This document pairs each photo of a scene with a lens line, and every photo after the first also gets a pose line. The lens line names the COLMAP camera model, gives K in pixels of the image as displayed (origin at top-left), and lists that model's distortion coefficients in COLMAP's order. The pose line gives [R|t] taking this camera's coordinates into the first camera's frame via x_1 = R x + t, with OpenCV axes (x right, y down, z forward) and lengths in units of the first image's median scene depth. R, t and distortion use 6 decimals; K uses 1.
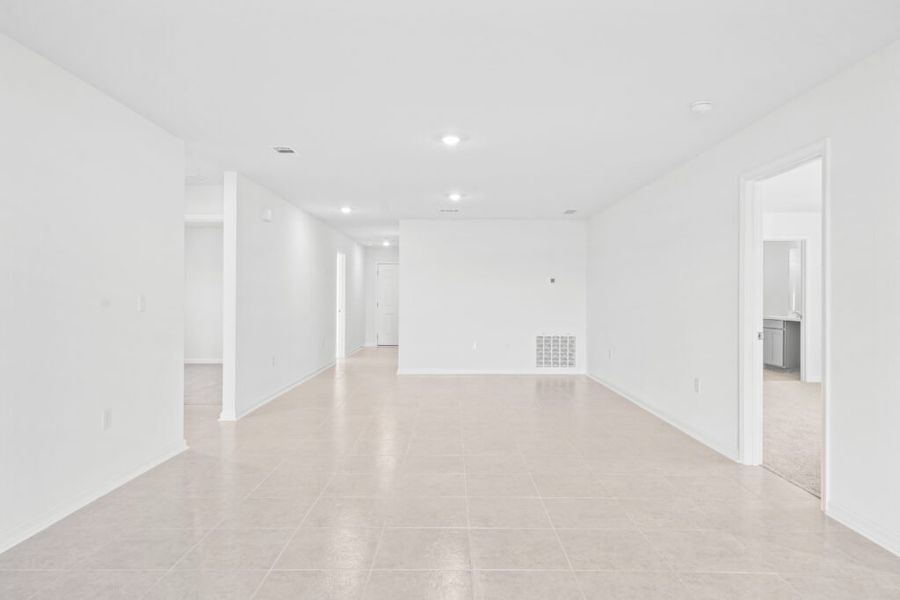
lens RADIAL K [[540.5, 0, 456.2], [0, 540.5, 302.5], [0, 0, 1]] dist [0.009272, -0.001700]
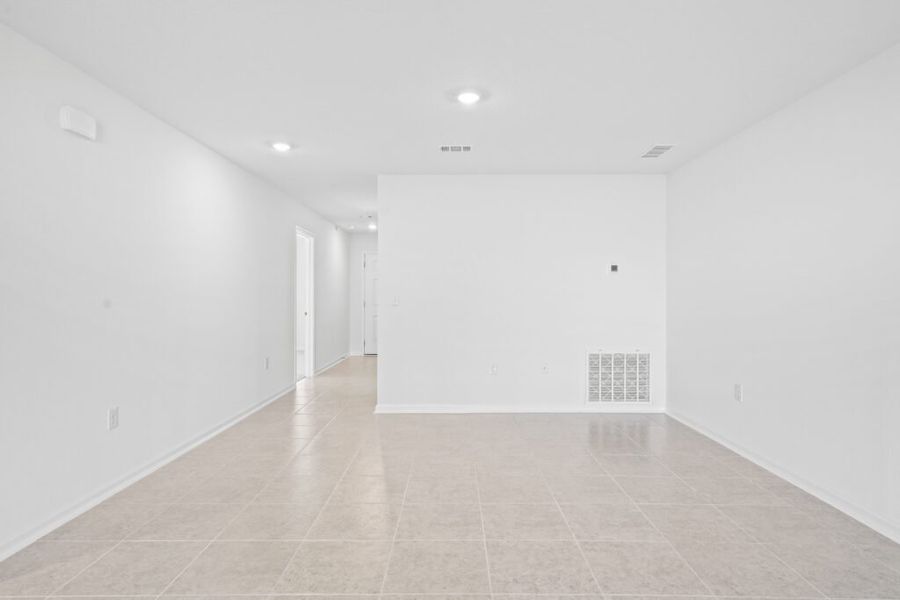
lens RADIAL K [[491.5, 0, 449.7], [0, 491.5, 298.8], [0, 0, 1]] dist [0.003335, 0.001318]
pose [[0.999878, -0.003871, -0.015104, -0.009793], [0.003841, 0.999991, -0.002048, -0.003108], [0.015112, 0.001990, 0.999884, 0.407279]]
